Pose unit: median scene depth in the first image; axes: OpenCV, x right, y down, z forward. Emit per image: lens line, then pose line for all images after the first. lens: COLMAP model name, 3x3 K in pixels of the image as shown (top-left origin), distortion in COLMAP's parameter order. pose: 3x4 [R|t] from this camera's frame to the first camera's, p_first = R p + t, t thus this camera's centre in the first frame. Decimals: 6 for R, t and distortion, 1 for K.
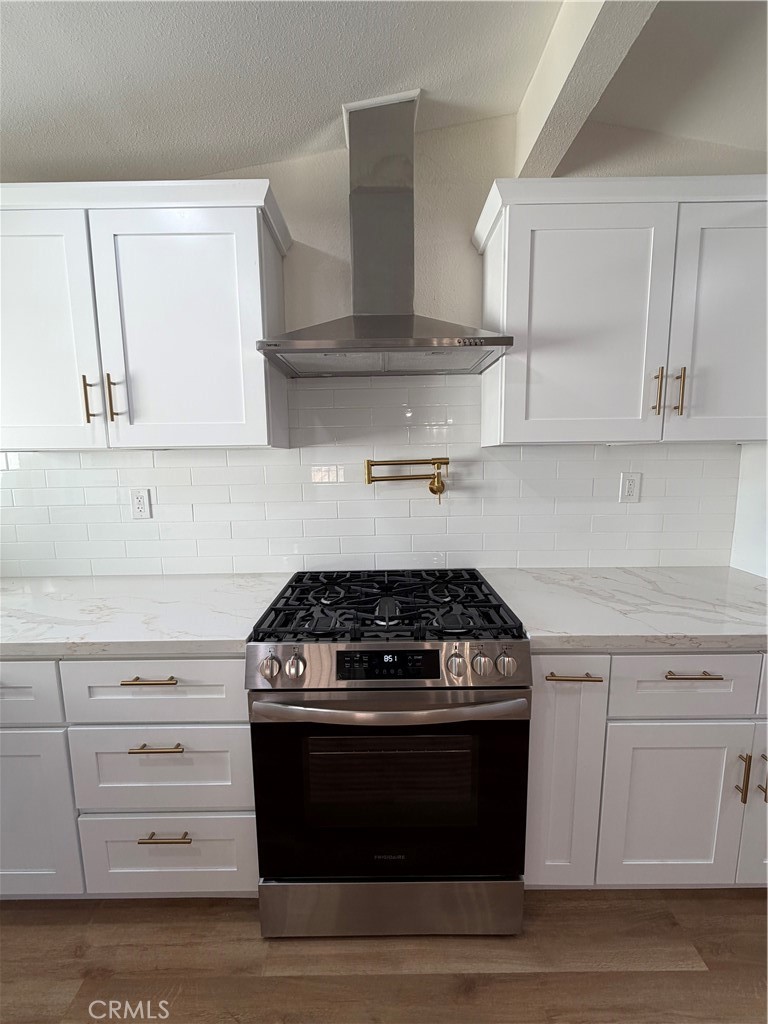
lens RADIAL K [[406.7, 0, 383.5], [0, 406.7, 509.5], [0, 0, 1]] dist [-0.000463, 0.000570]
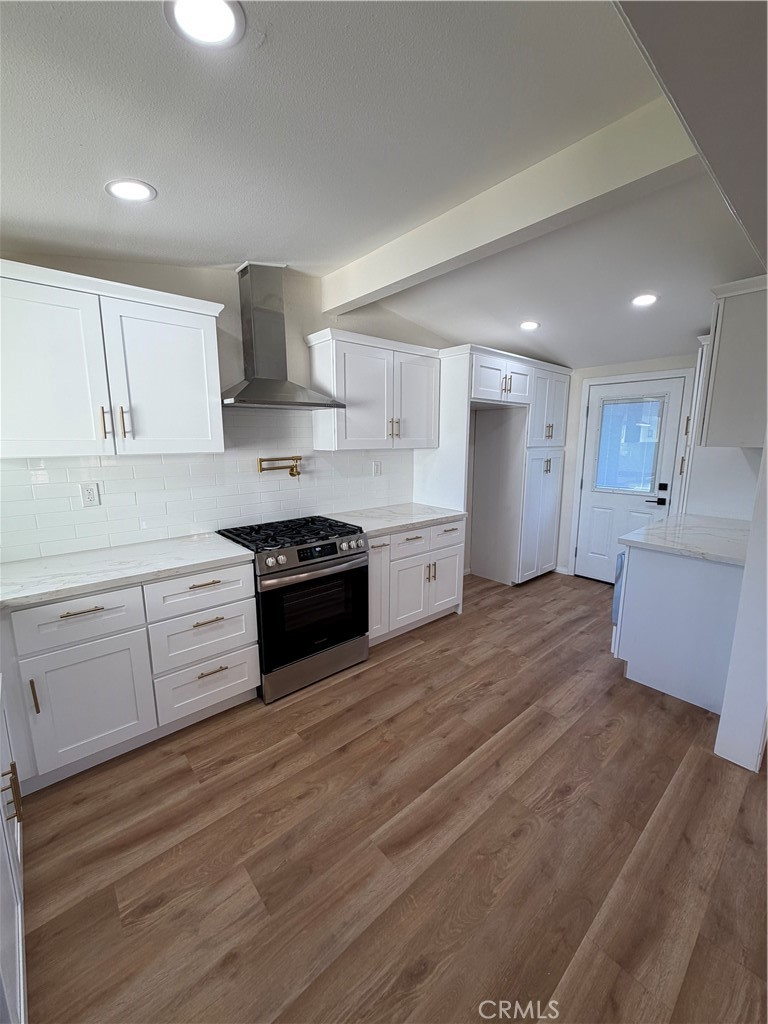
lens RADIAL K [[406.7, 0, 382.4], [0, 406.7, 511.3], [0, 0, 1]] dist [-0.000463, 0.000570]
pose [[0.758866, -0.103206, 0.643018, -0.952417], [0.074584, 0.994639, 0.071622, 0.020392], [-0.646962, -0.006392, 0.762495, -0.790679]]
